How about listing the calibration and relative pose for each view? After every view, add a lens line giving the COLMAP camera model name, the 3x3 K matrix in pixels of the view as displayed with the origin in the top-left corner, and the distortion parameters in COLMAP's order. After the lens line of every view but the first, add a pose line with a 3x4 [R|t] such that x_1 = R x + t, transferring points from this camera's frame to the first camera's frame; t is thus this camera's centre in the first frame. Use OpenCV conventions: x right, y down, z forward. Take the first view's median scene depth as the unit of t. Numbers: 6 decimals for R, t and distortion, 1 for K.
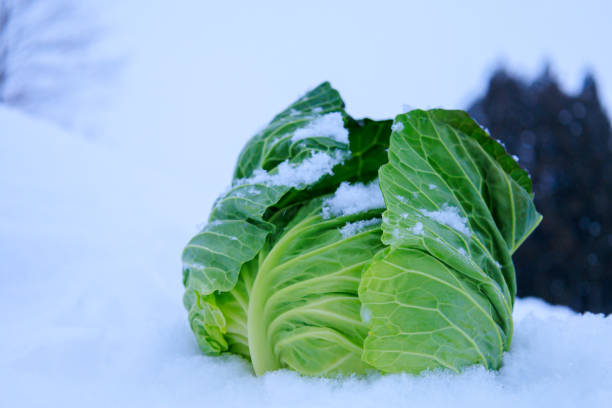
lens RADIAL K [[1033.7, 0, 306.0], [0, 1033.7, 204.0], [0, 0, 1]] dist [0.032638, 0.112031]
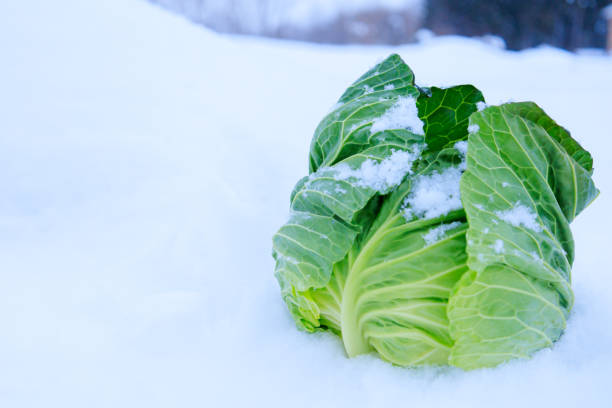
lens RADIAL K [[958.4, 0, 306.0], [0, 958.4, 204.0], [0, 0, 1]] dist [0.007544, 0.024084]
pose [[0.999511, -0.030426, -0.007196, -0.081326], [0.031243, 0.963253, 0.266774, -0.275700], [-0.001185, -0.266869, 0.963732, 0.027000]]
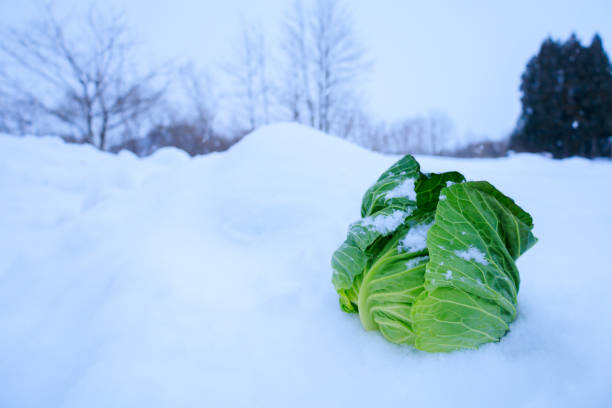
lens RADIAL K [[395.7, 0, 306.0], [0, 395.7, 204.0], [0, 0, 1]] dist [-0.003707, 0.000588]
pose [[0.935905, -0.016149, -0.351882, 0.110462], [0.088975, 0.977394, 0.191792, -0.215166], [0.340830, -0.210808, 0.916185, 0.329320]]
